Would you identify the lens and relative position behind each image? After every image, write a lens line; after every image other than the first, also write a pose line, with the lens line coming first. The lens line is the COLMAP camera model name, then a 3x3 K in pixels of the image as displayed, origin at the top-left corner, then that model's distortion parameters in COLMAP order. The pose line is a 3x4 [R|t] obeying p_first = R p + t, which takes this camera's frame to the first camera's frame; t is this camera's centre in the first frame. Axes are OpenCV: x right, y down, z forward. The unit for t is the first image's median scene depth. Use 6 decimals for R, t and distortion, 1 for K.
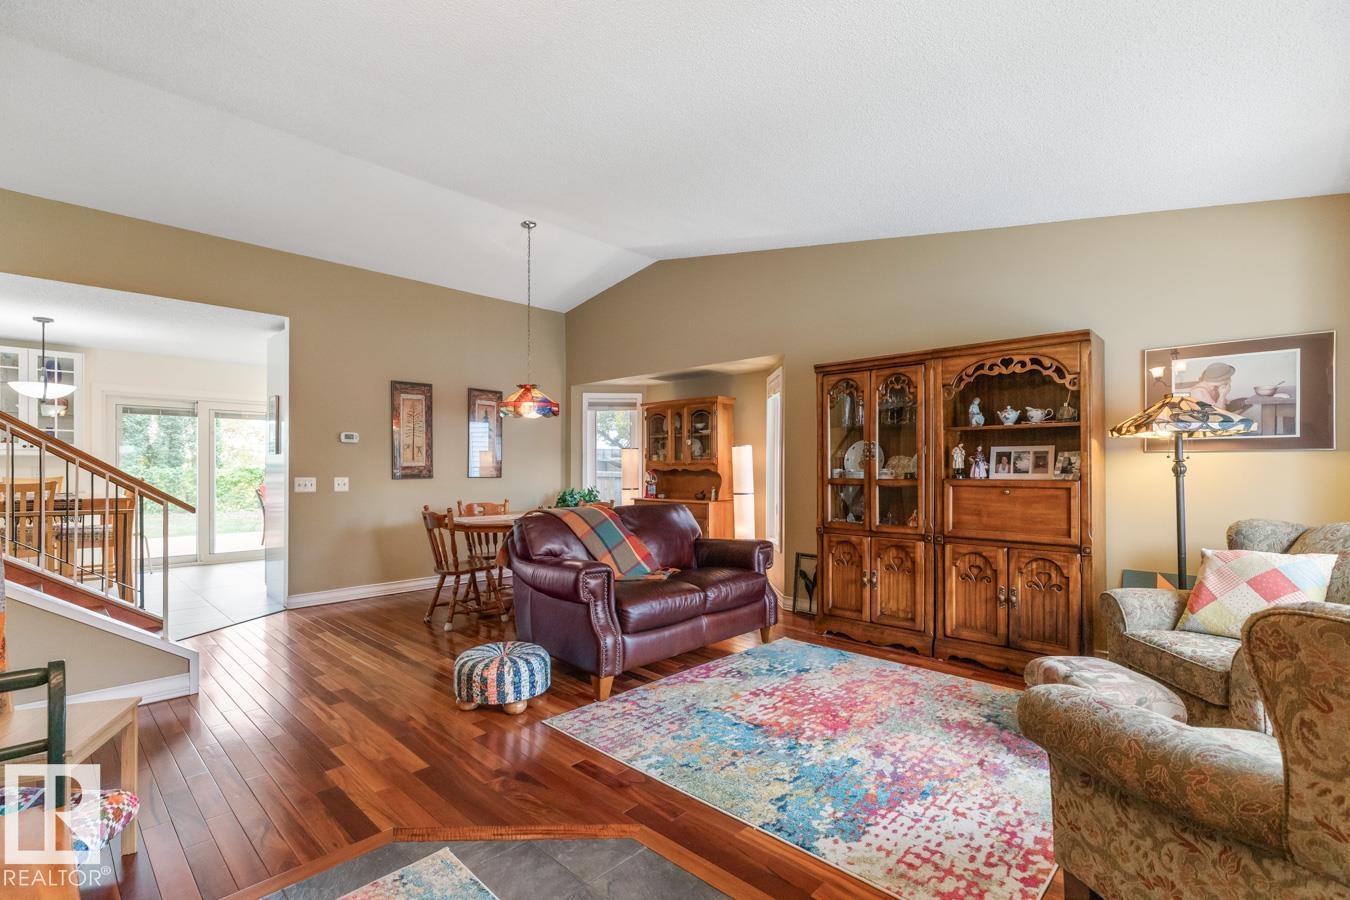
lens RADIAL K [[619.3, 0, 661.5], [0, 619.3, 468.0], [0, 0, 1]] dist [0.003479, -0.000465]
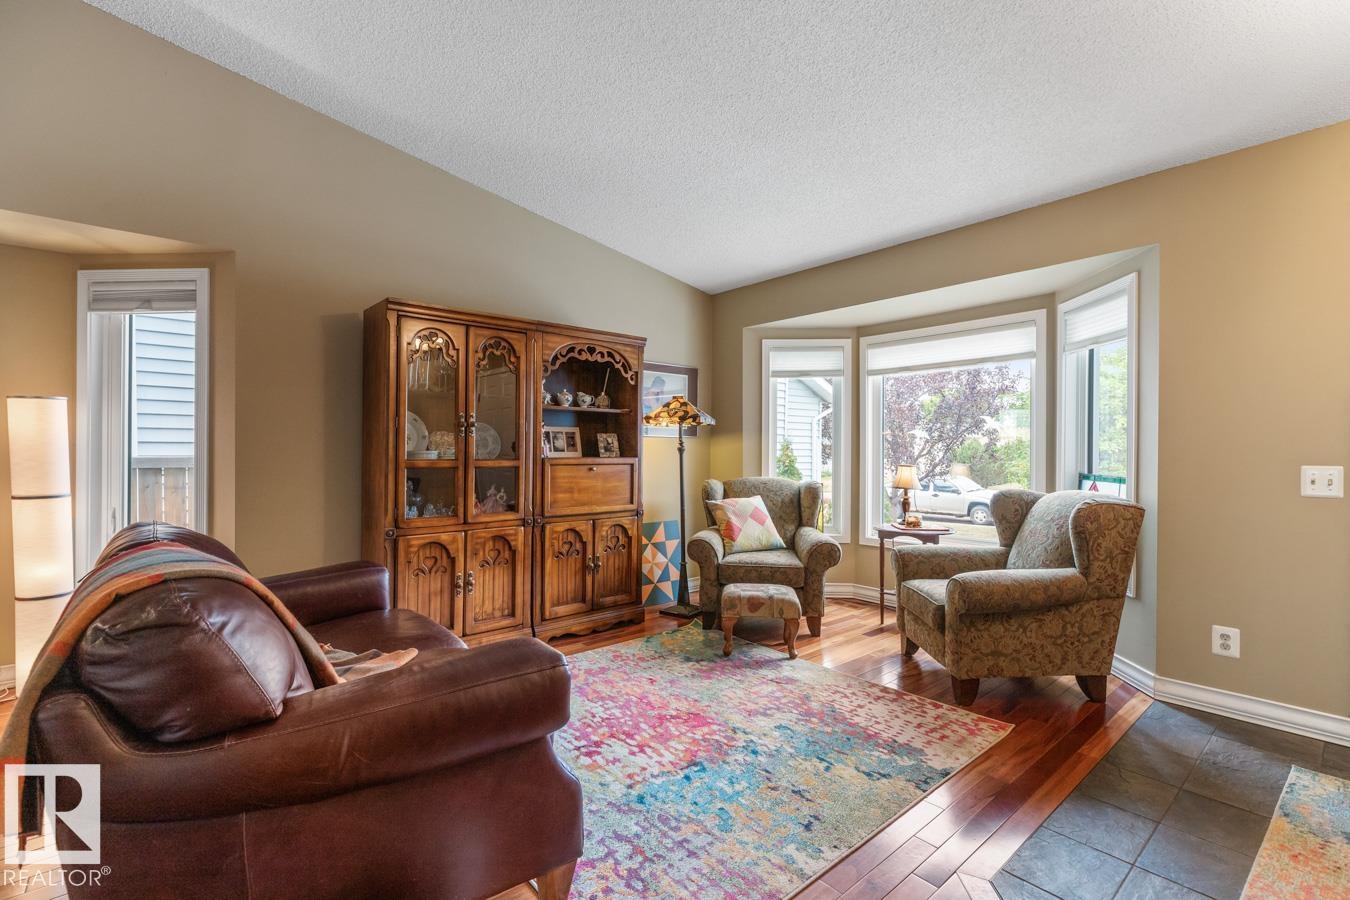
lens RADIAL K [[619.3, 0, 676.6], [0, 619.3, 450.2], [0, 0, 1]] dist [0.003479, -0.000465]
pose [[0.074922, -0.001958, 0.997187, -0.566011], [-0.006104, 0.999978, 0.002423, 0.002258], [-0.997171, -0.006268, 0.074909, 0.832038]]
